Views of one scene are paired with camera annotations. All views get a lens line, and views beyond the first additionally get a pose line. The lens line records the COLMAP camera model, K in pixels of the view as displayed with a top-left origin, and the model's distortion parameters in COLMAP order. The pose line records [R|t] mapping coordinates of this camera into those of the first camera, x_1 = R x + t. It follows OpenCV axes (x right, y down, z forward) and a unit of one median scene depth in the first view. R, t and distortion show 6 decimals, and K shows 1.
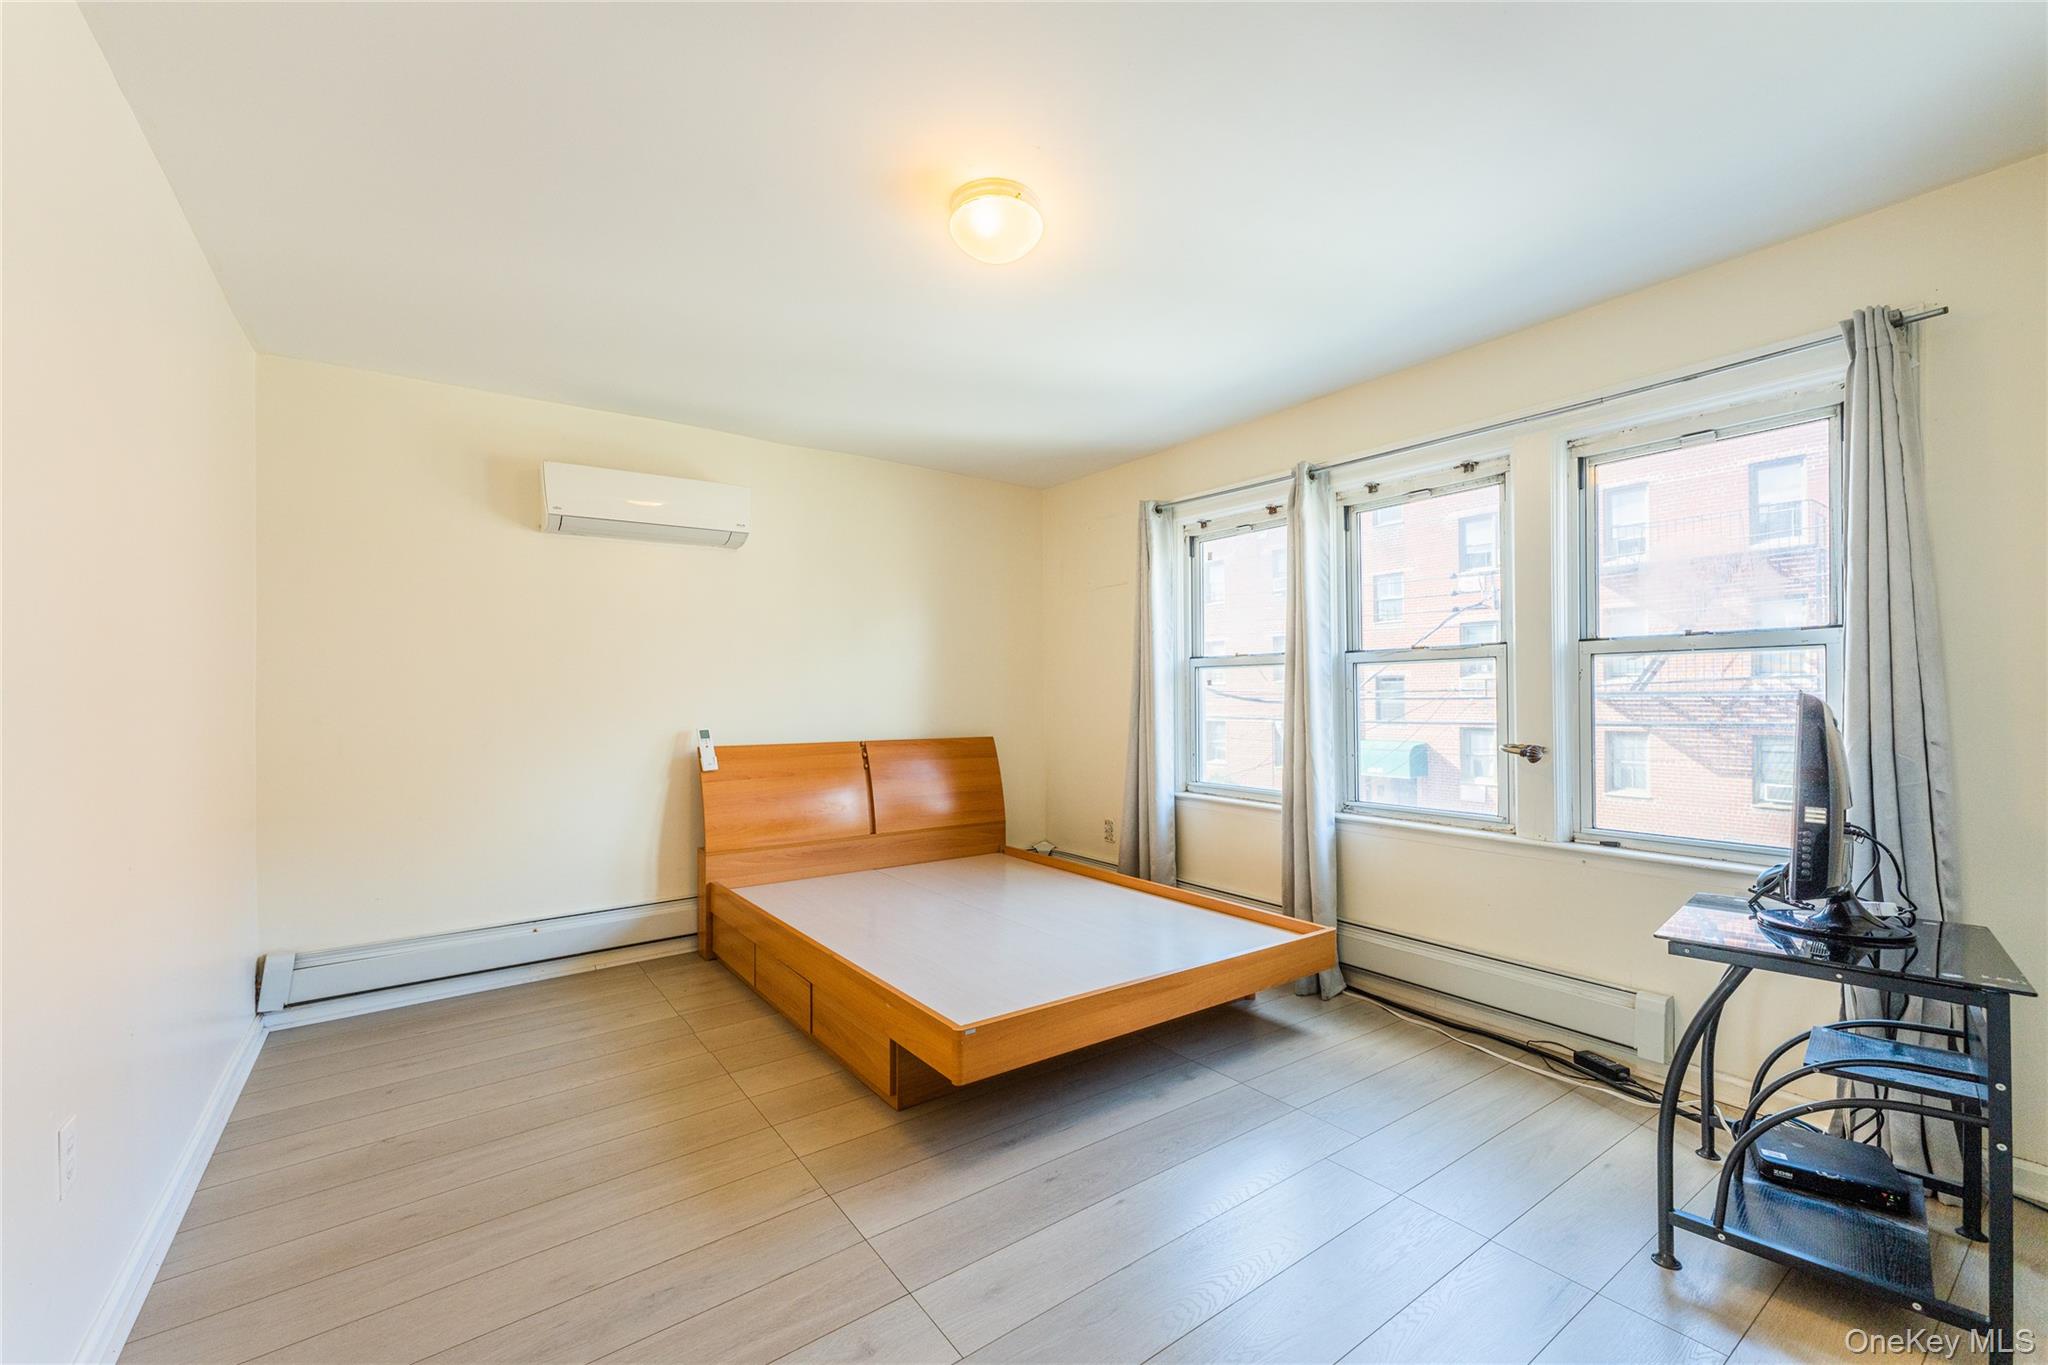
lens RADIAL K [[835.9, 0, 1036.4], [0, 835.9, 697.1], [0, 0, 1]] dist [0.001895, 0.000466]
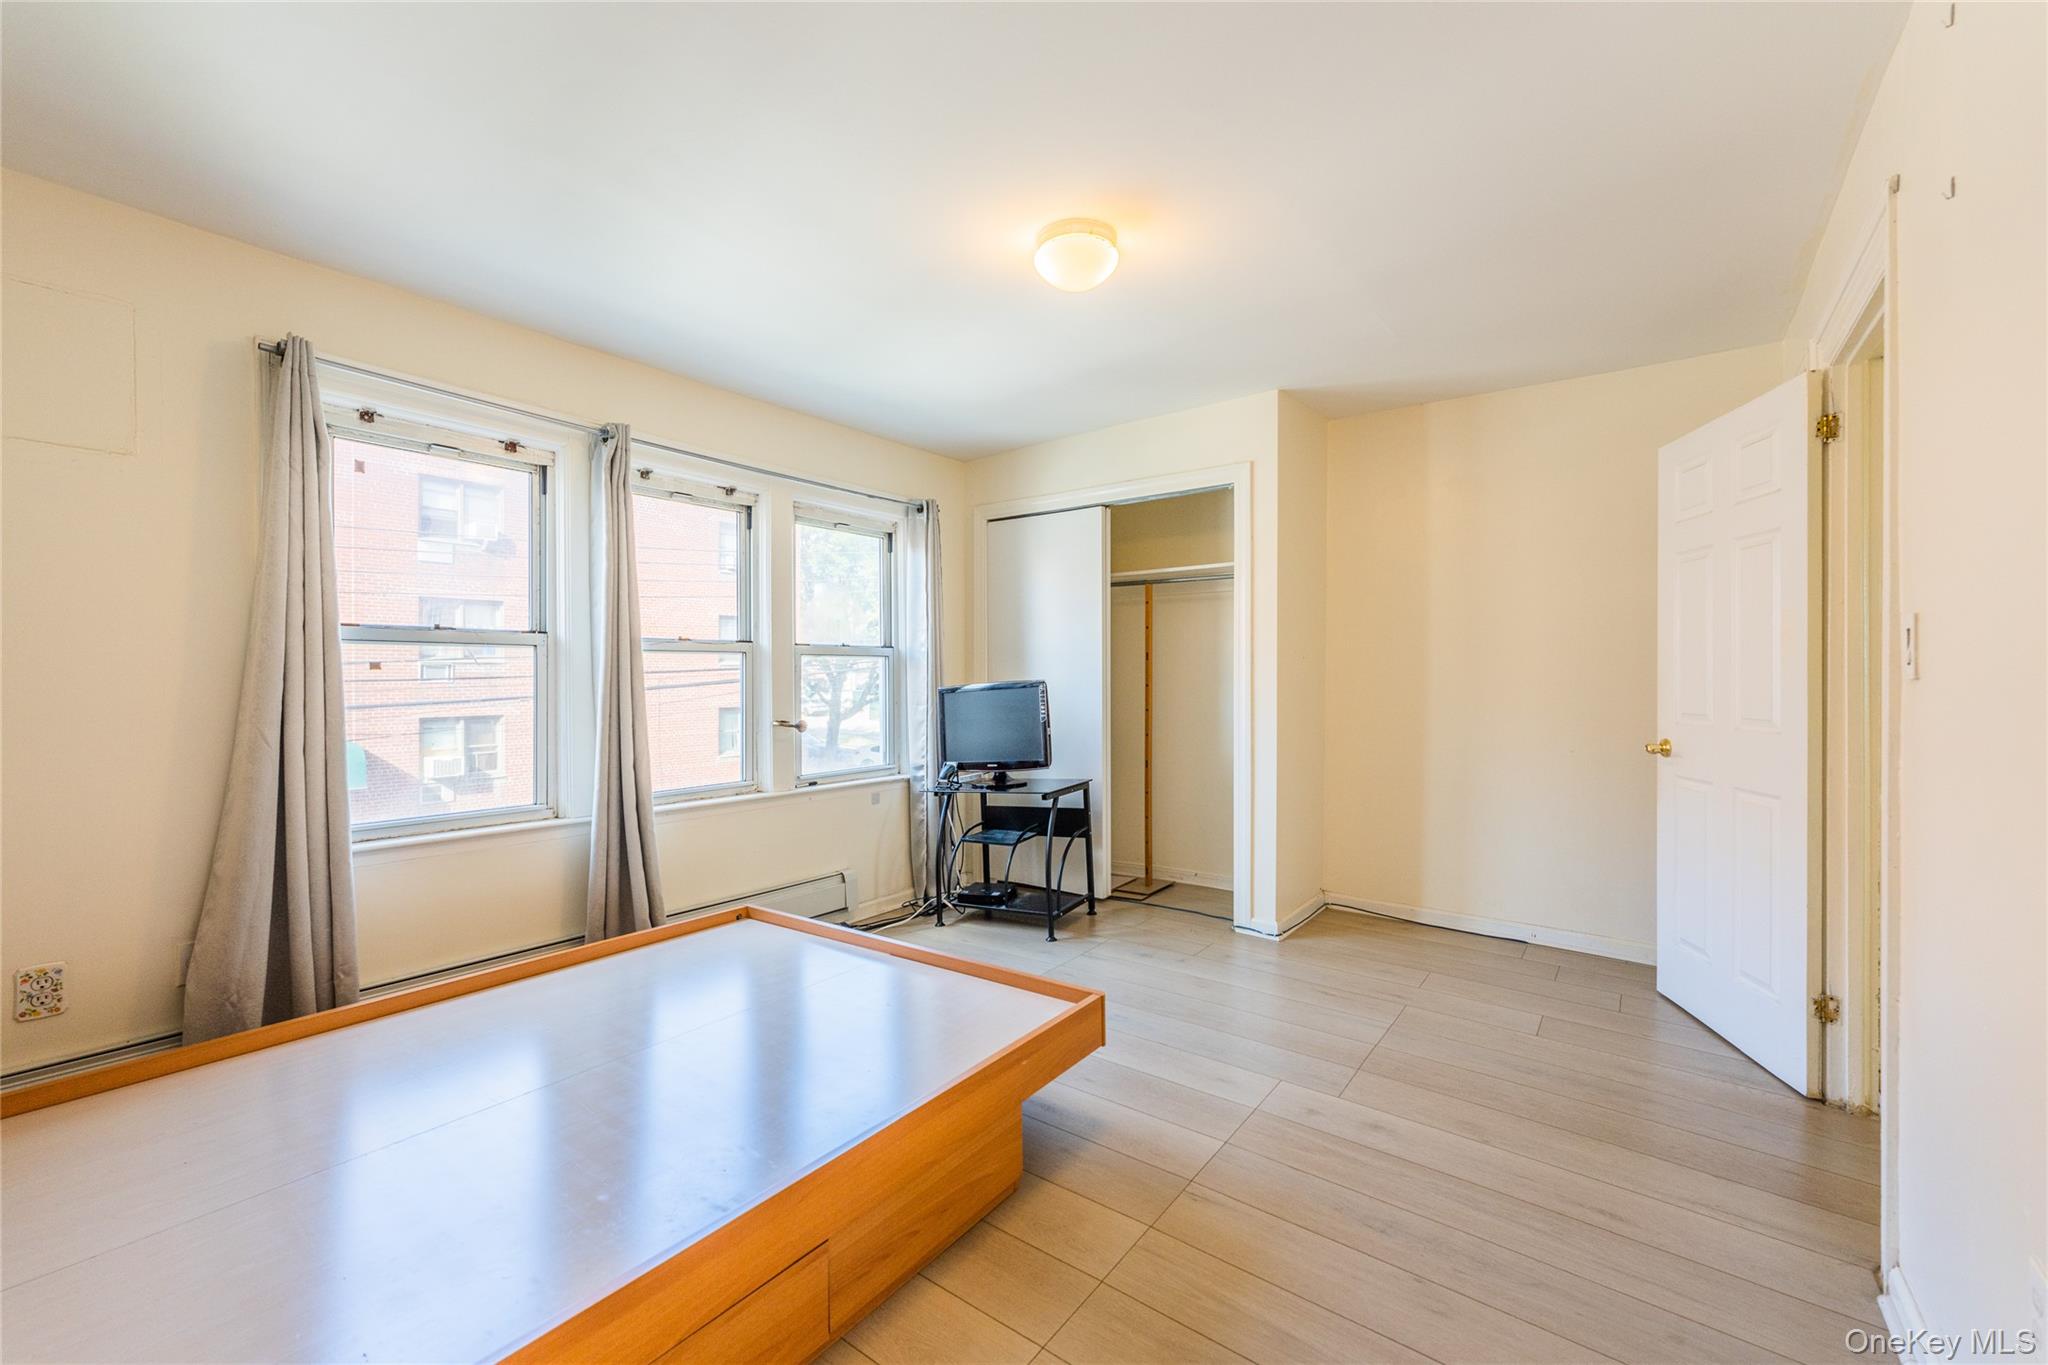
lens RADIAL K [[835.9, 0, 1025.2], [0, 835.9, 675.5], [0, 0, 1]] dist [0.001895, 0.000466]
pose [[-0.292484, 0.009770, 0.956220, -0.735635], [0.007099, 0.999942, -0.008046, -0.000983], [-0.956244, 0.004435, -0.292537, 0.944369]]
